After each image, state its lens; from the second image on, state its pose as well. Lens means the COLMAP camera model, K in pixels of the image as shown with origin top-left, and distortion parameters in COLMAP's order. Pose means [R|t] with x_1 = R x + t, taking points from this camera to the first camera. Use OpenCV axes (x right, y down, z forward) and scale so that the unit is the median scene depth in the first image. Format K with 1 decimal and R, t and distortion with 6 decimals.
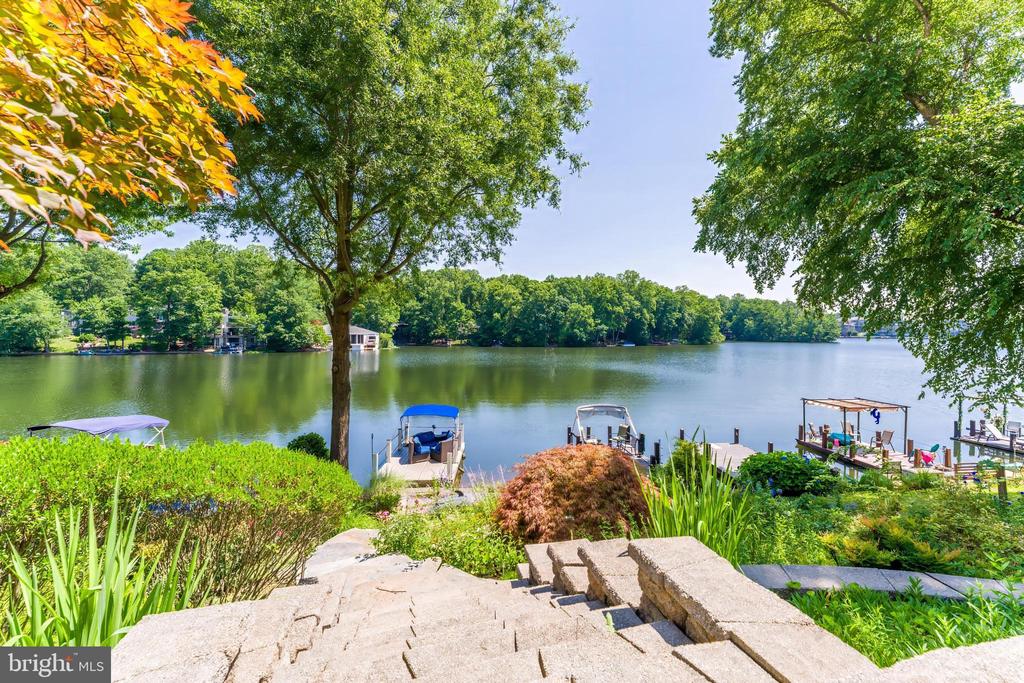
lens RADIAL K [[412.0, 0, 517.1], [0, 412.0, 340.4], [0, 0, 1]] dist [0.000332, 0.000163]
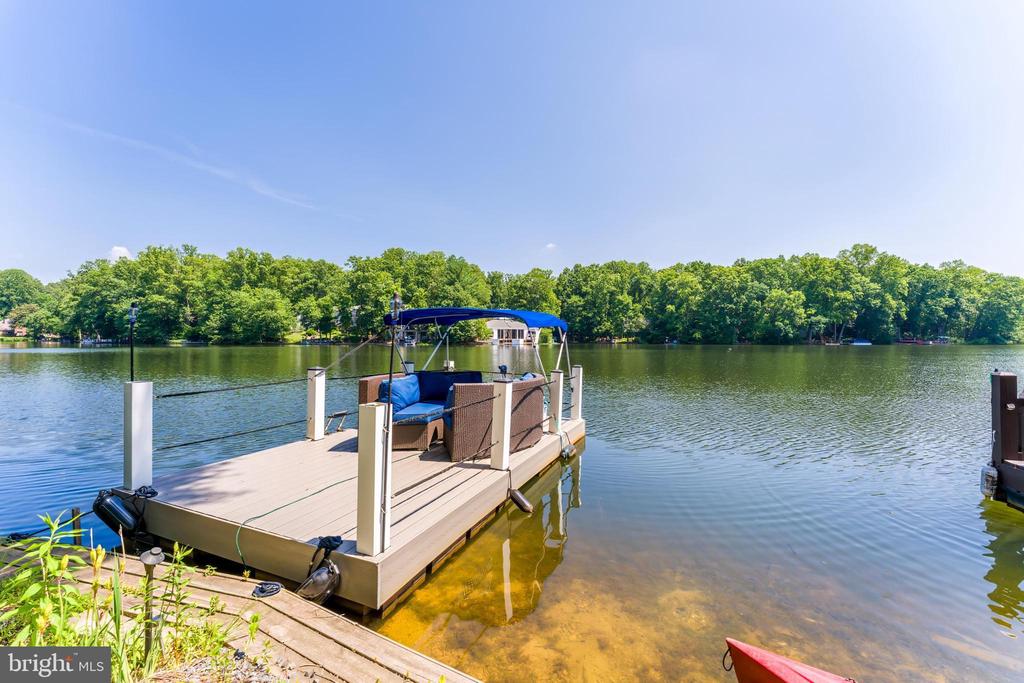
lens RADIAL K [[412.0, 0, 517.1], [0, 412.0, 340.4], [0, 0, 1]] dist [0.000332, 0.000163]
pose [[0.919453, -0.000877, -0.393200, -0.007874], [-0.006928, 0.999806, -0.018430, 0.038374], [0.393140, 0.019670, 0.919268, 0.133005]]
